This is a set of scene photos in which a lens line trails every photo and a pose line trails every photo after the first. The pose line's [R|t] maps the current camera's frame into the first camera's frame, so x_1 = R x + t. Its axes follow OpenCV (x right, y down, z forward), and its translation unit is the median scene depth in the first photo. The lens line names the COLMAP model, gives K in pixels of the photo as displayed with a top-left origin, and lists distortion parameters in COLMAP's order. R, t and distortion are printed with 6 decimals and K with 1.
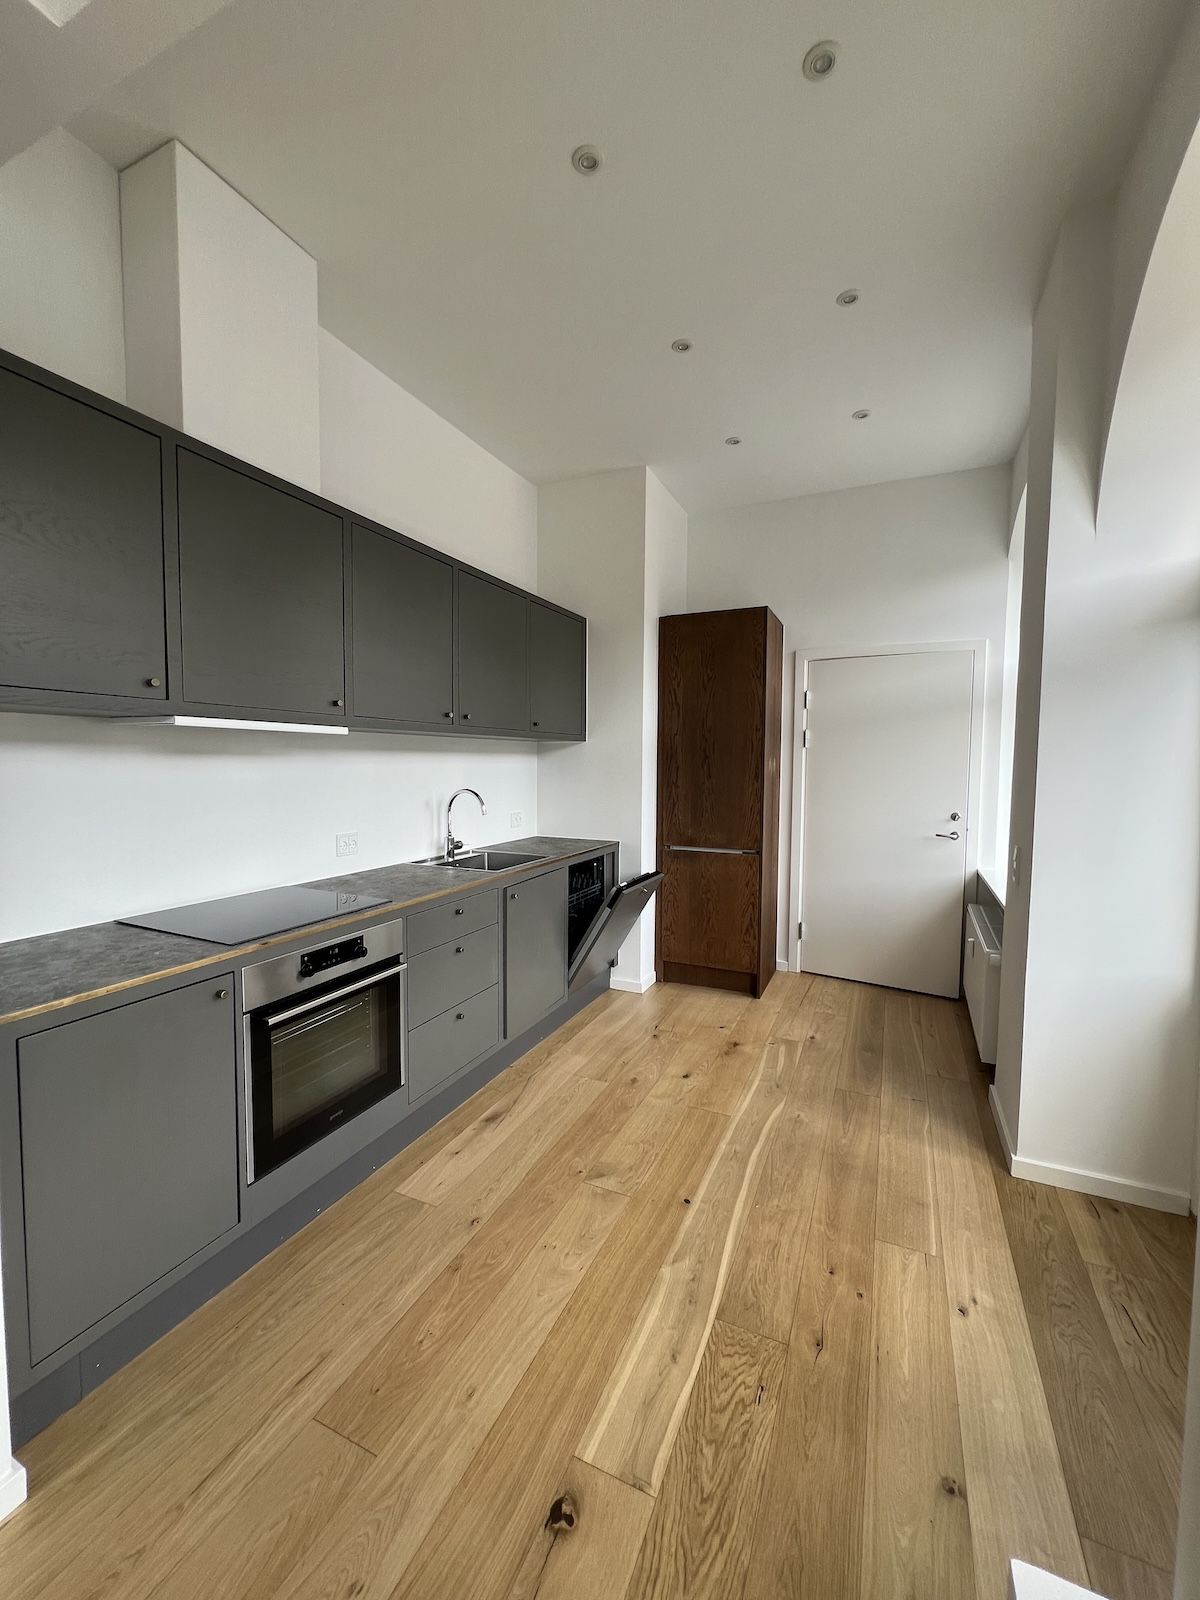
lens RADIAL K [[640.4, 0, 604.0], [0, 640.4, 797.1], [0, 0, 1]] dist [0.001393, 0.000023]
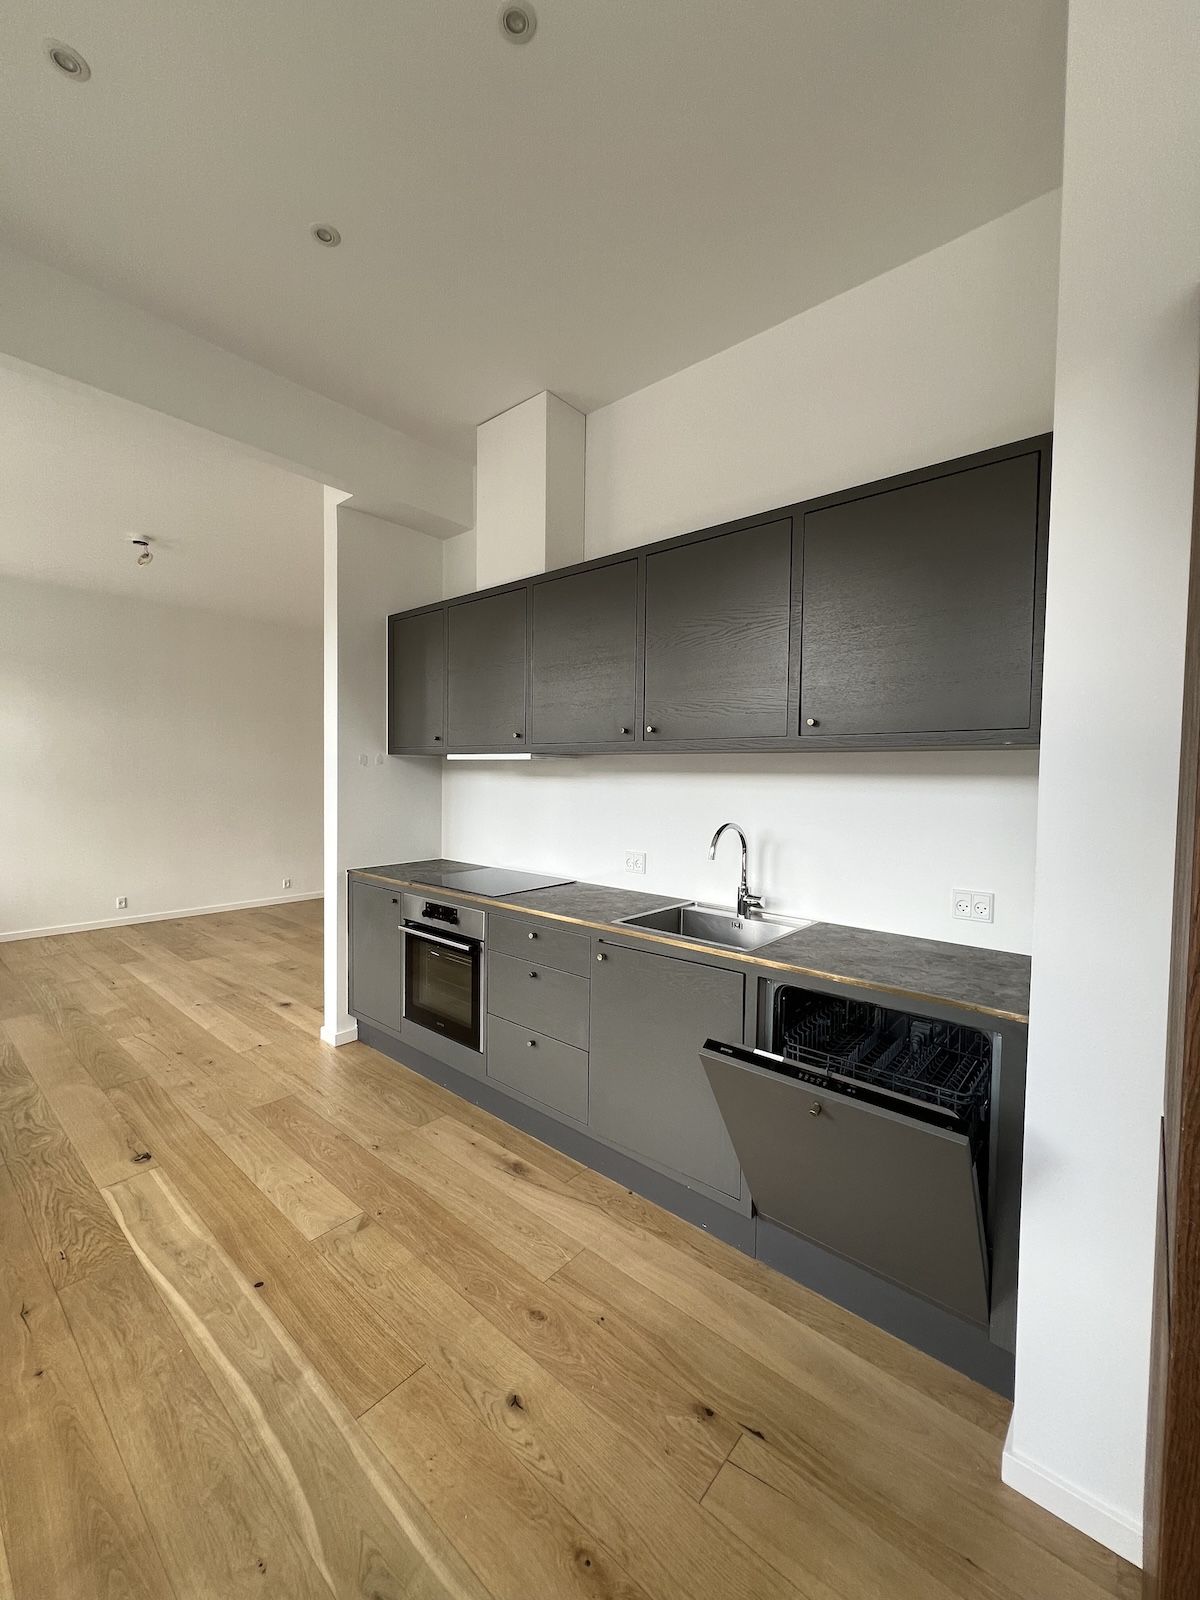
lens RADIAL K [[640.4, 0, 604.0], [0, 640.4, 797.1], [0, 0, 1]] dist [0.001393, 0.000023]
pose [[-0.274841, 0.017404, -0.961332, 0.785082], [-0.075836, 0.996329, 0.039719, -0.091594], [0.958494, 0.083820, -0.272512, 1.551842]]
